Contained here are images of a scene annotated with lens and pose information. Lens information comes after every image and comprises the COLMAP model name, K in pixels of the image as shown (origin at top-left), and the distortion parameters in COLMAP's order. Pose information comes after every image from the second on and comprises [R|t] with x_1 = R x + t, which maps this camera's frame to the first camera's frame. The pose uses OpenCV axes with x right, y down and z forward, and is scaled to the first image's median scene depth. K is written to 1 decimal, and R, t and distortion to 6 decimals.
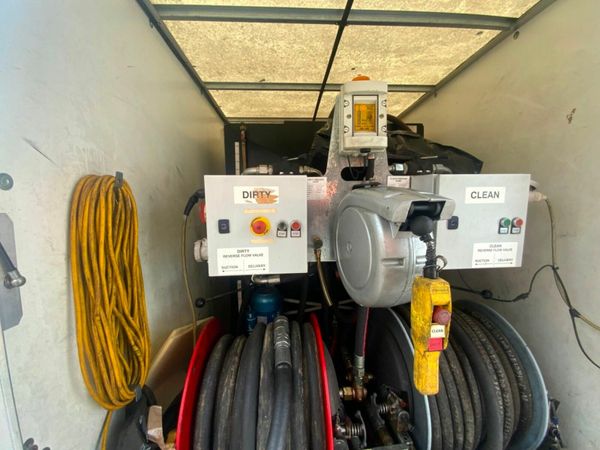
lens RADIAL K [[241.2, 0, 293.9], [0, 241.2, 223.6], [0, 0, 1]] dist [0.011058, -0.009120]
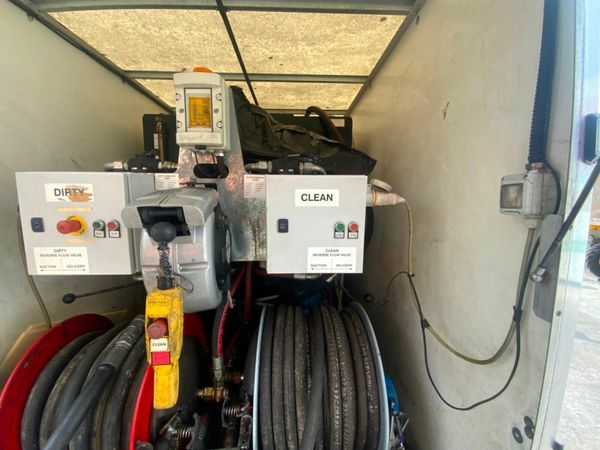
lens RADIAL K [[241.2, 0, 302.2], [0, 241.2, 223.0], [0, 0, 1]] dist [0.011058, -0.009120]
pose [[0.999480, 0.022772, -0.022828, 0.679227], [-0.021953, 0.999129, 0.035484, -0.045558], [0.023616, -0.034965, 0.999109, 0.048101]]
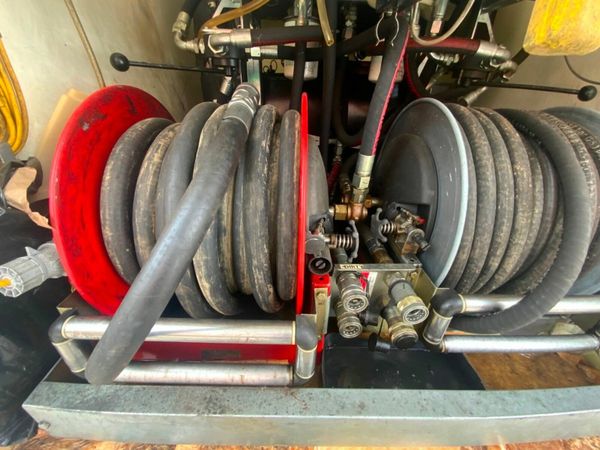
lens RADIAL K [[241.2, 0, 297.3], [0, 241.2, 221.2], [0, 0, 1]] dist [0.011058, -0.009120]
pose [[0.996757, 0.077459, -0.021795, 0.121956], [-0.063158, 0.920935, 0.384565, 0.504326], [0.049860, -0.381942, 0.922840, 0.348414]]
